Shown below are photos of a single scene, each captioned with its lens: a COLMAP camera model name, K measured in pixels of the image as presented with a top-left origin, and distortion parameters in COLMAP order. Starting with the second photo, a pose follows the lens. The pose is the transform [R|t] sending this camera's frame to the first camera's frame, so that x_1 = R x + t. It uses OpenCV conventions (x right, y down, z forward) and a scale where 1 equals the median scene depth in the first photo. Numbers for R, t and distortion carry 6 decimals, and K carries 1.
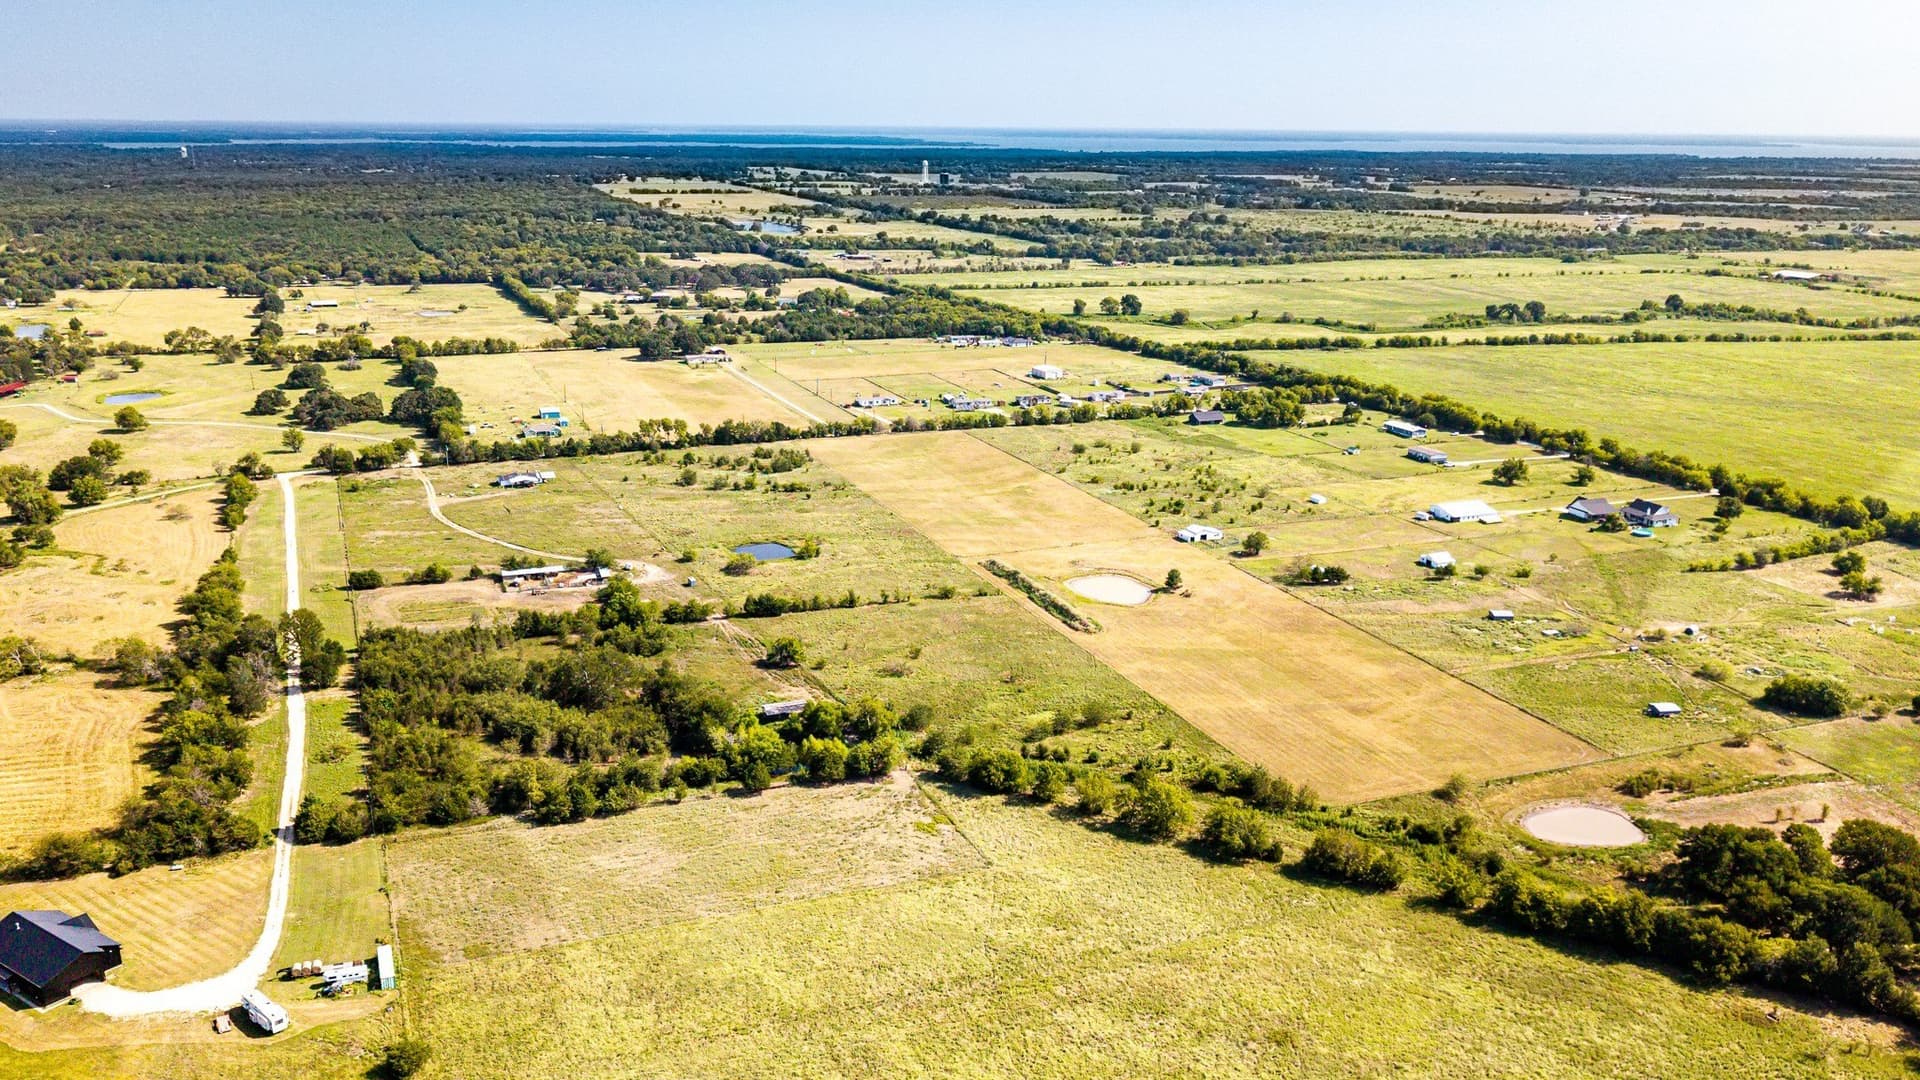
lens RADIAL K [[1506.5, 0, 956.9], [0, 1506.5, 651.9], [0, 0, 1]] dist [0.090225, -0.004714]
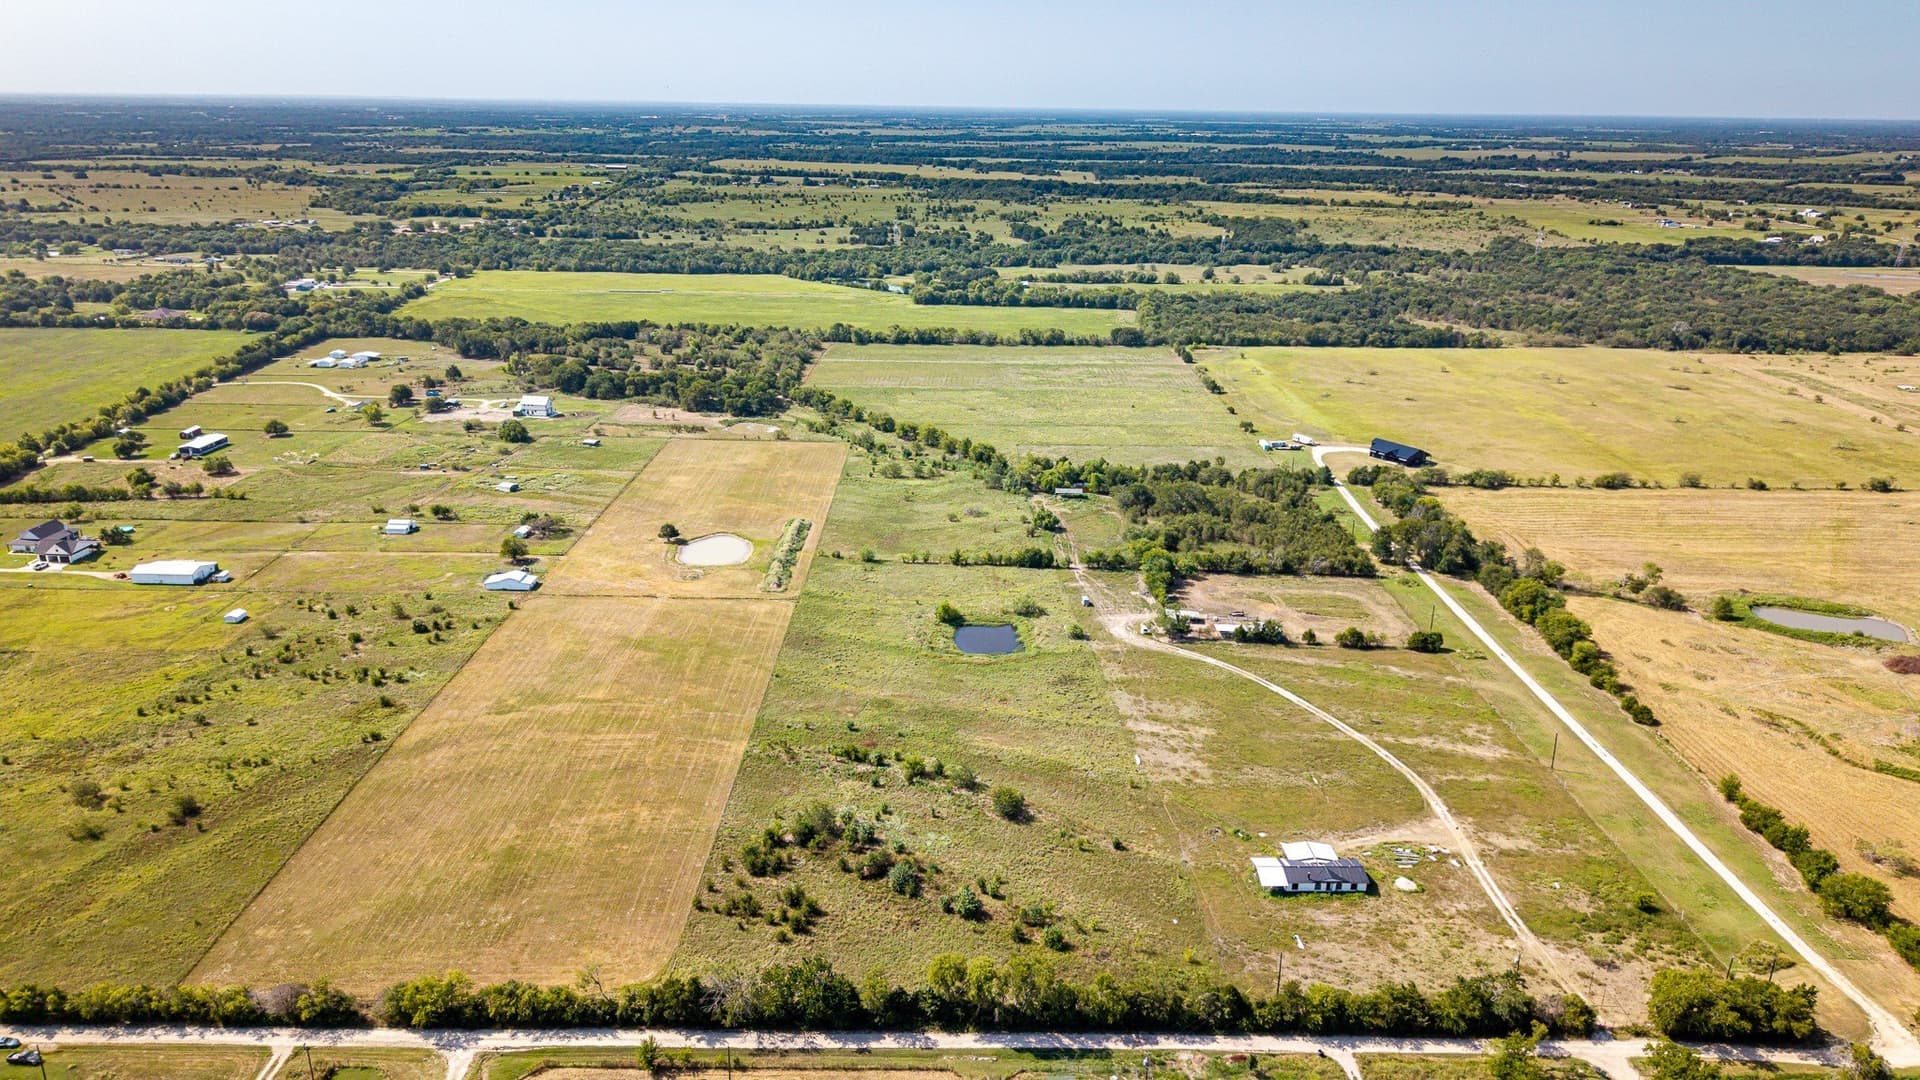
lens RADIAL K [[1314.5, 0, 960.0], [0, 1314.5, 540.0], [0, 0, 1]] dist [0.056878, -0.079362]
pose [[-0.927435, -0.135267, 0.348664, -0.409897], [0.105870, 0.799200, 0.591667, -0.616263], [-0.358685, 0.585646, -0.726886, 1.706524]]
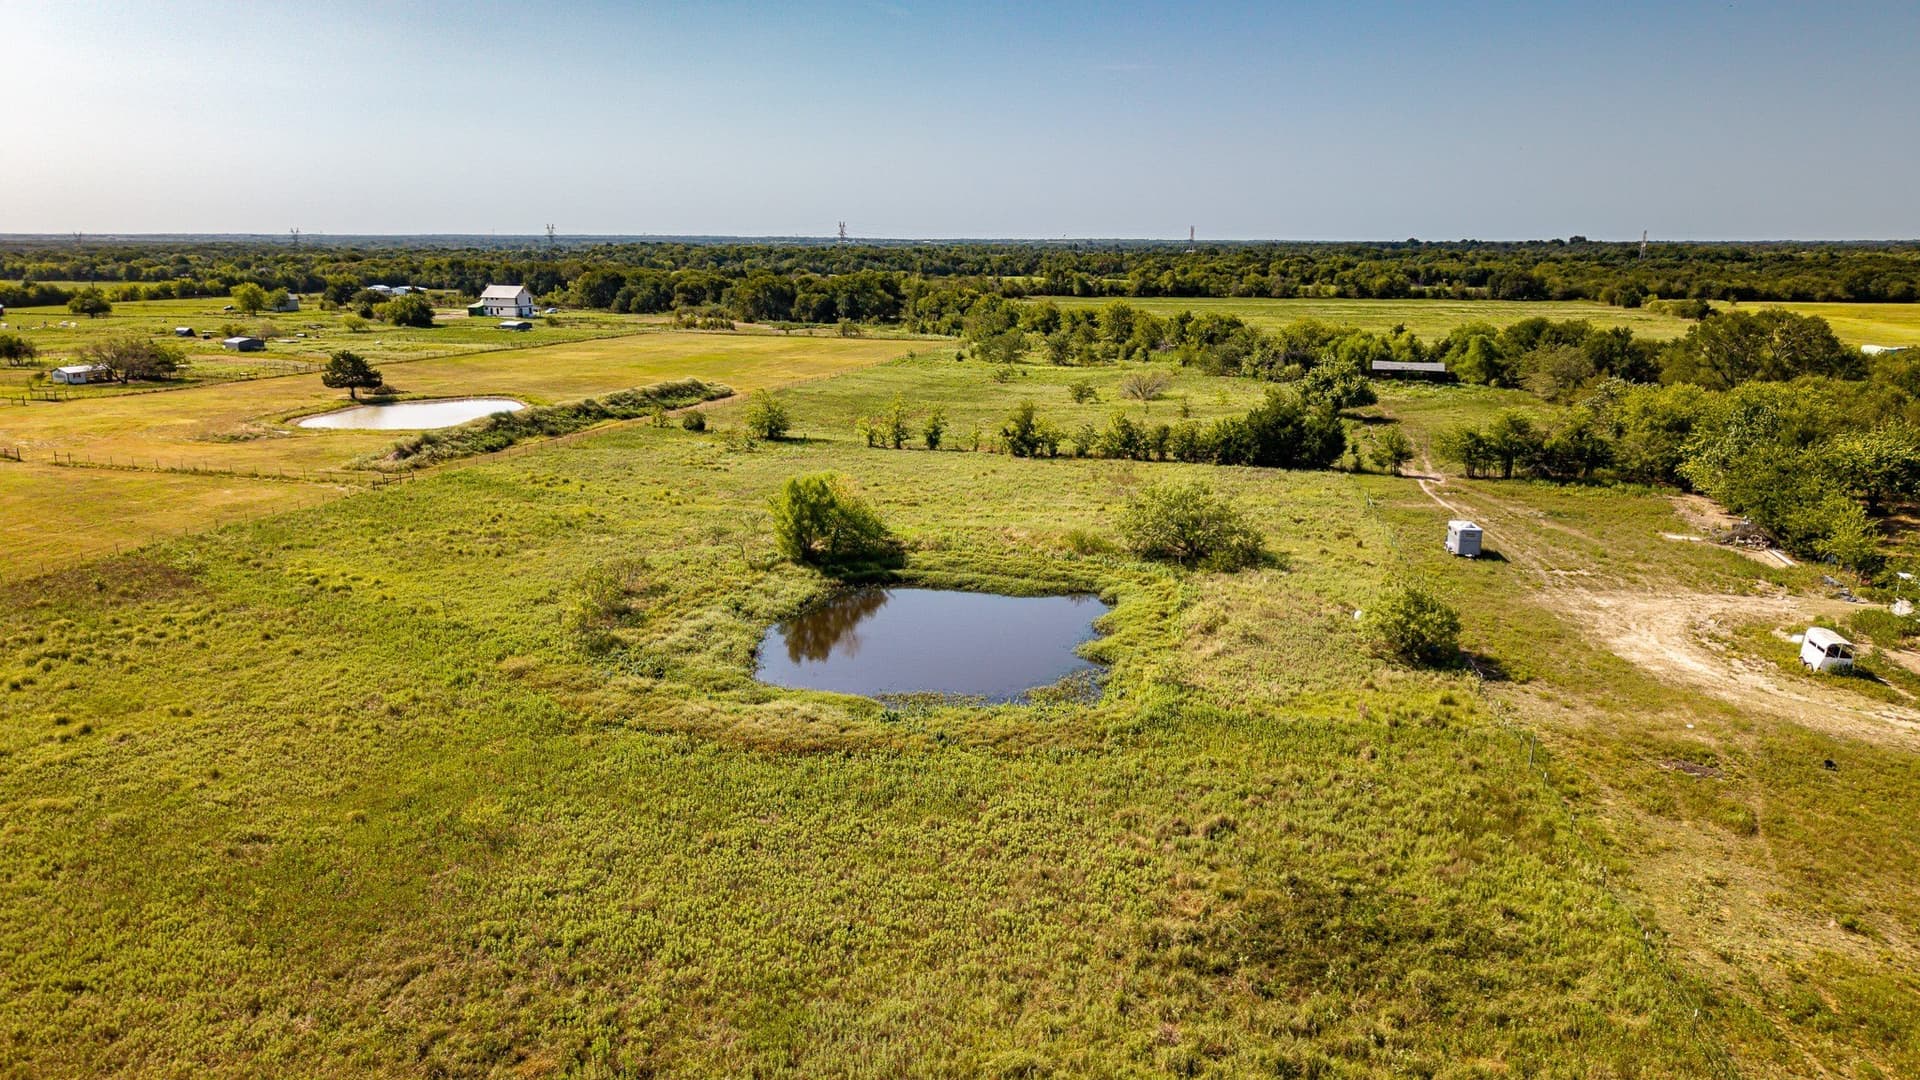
lens RADIAL K [[1280.4, 0, 962.9], [0, 1280.4, 550.3], [0, 0, 1]] dist [0.049348, -0.065365]
pose [[-0.803245, -0.150050, 0.576439, -0.237538], [0.187034, 0.855268, 0.483255, -0.157577], [-0.565522, 0.495986, -0.658925, 1.230987]]
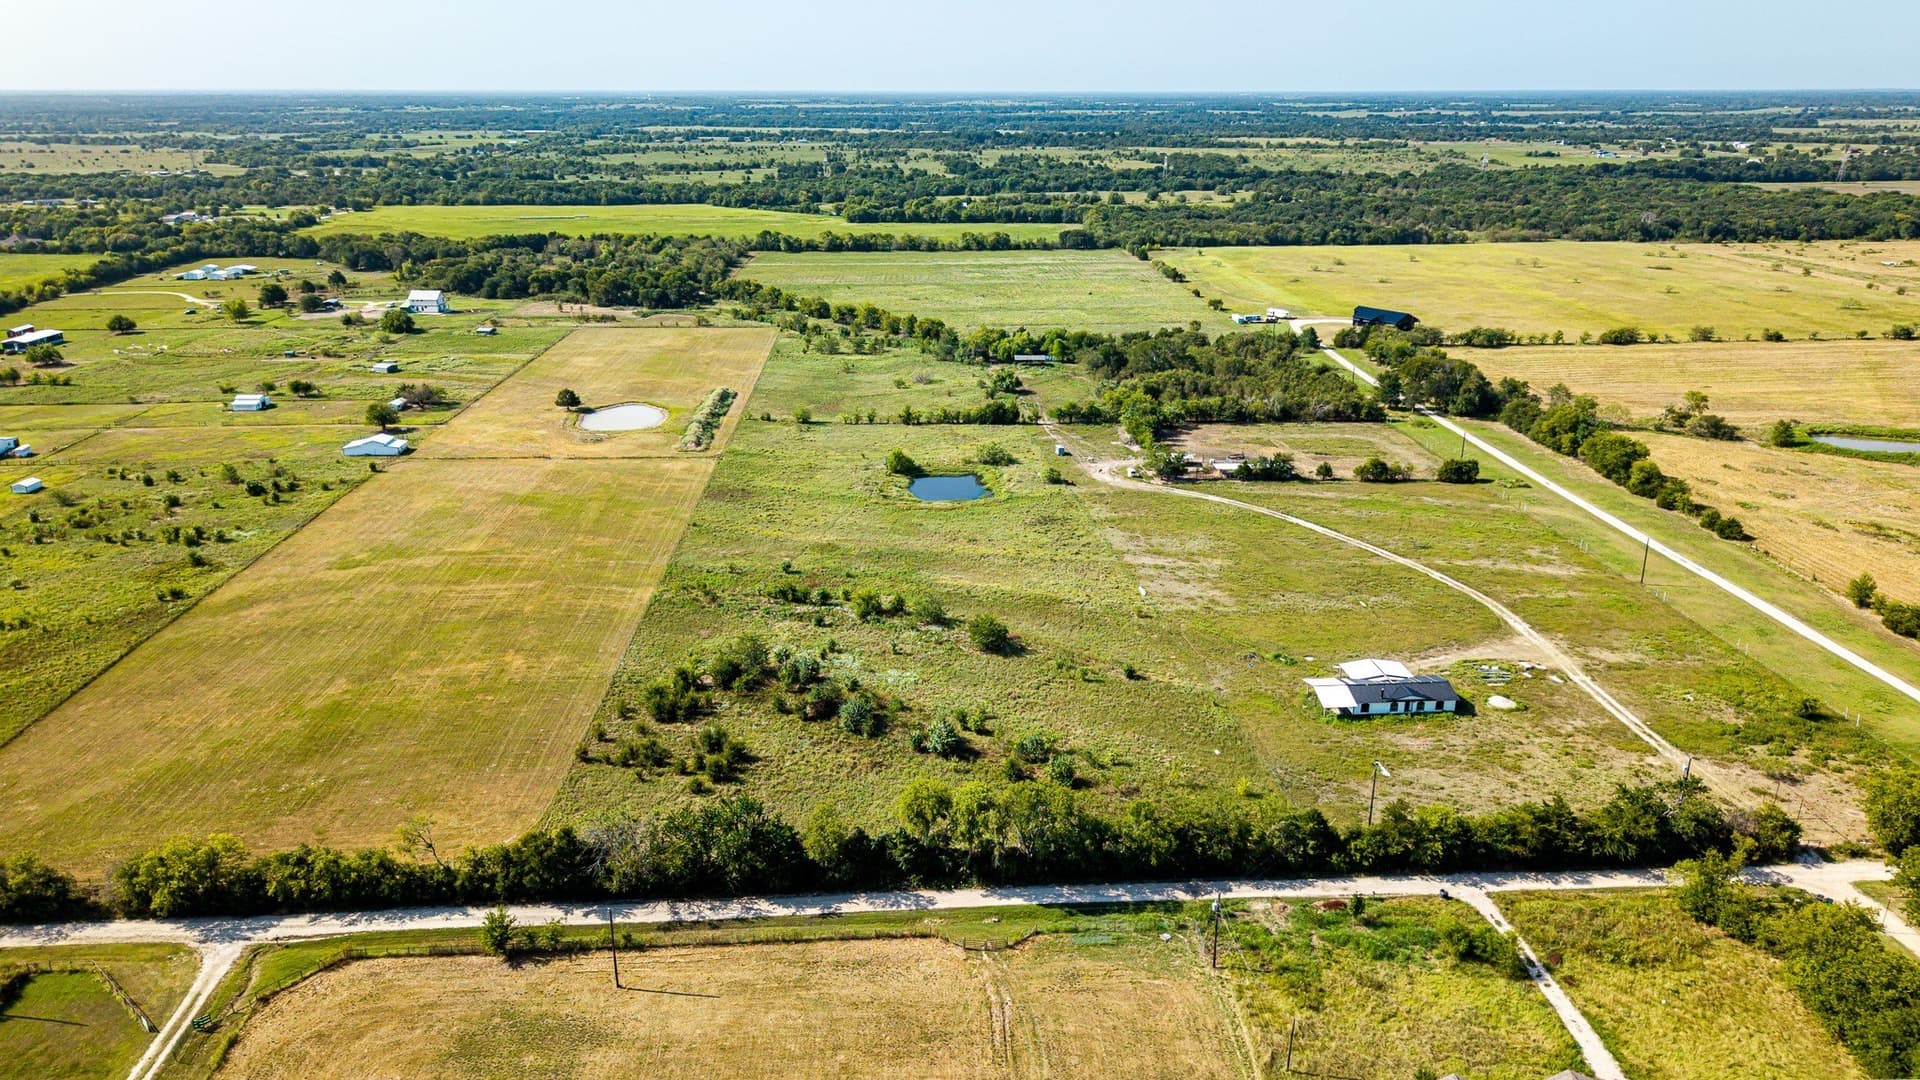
lens RADIAL K [[1278.8, 0, 962.3], [0, 1278.8, 588.9], [0, 0, 1]] dist [0.049457, -0.060638]
pose [[-0.946674, -0.122180, 0.298130, -0.361488], [0.101671, 0.764752, 0.636253, -0.463523], [-0.305732, 0.632635, -0.711548, 1.649810]]
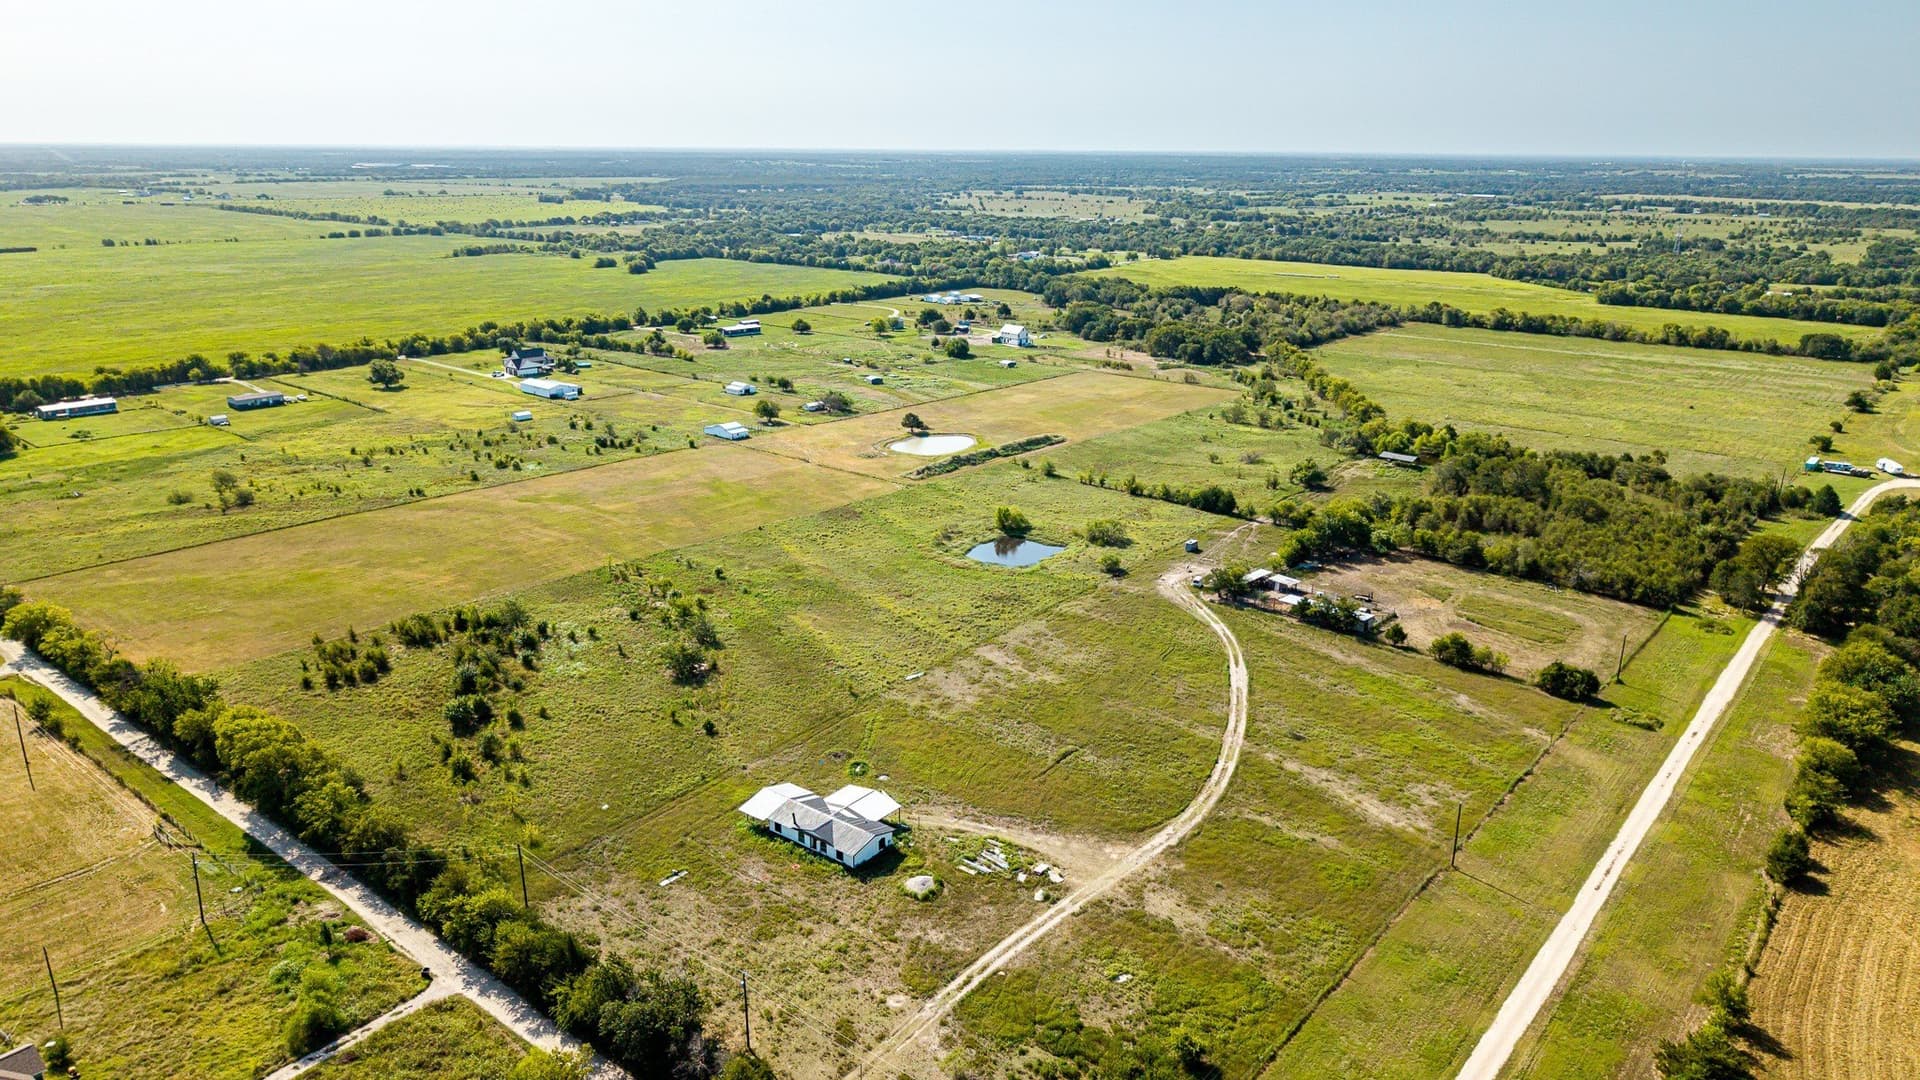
lens RADIAL K [[1280.4, 0, 962.9], [0, 1280.4, 550.3], [0, 0, 1]] dist [0.049348, -0.065365]
pose [[-0.478745, -0.273106, 0.834396, -0.688625], [0.278292, 0.854172, 0.439253, -0.373399], [-0.832681, 0.442496, -0.332927, 1.377333]]
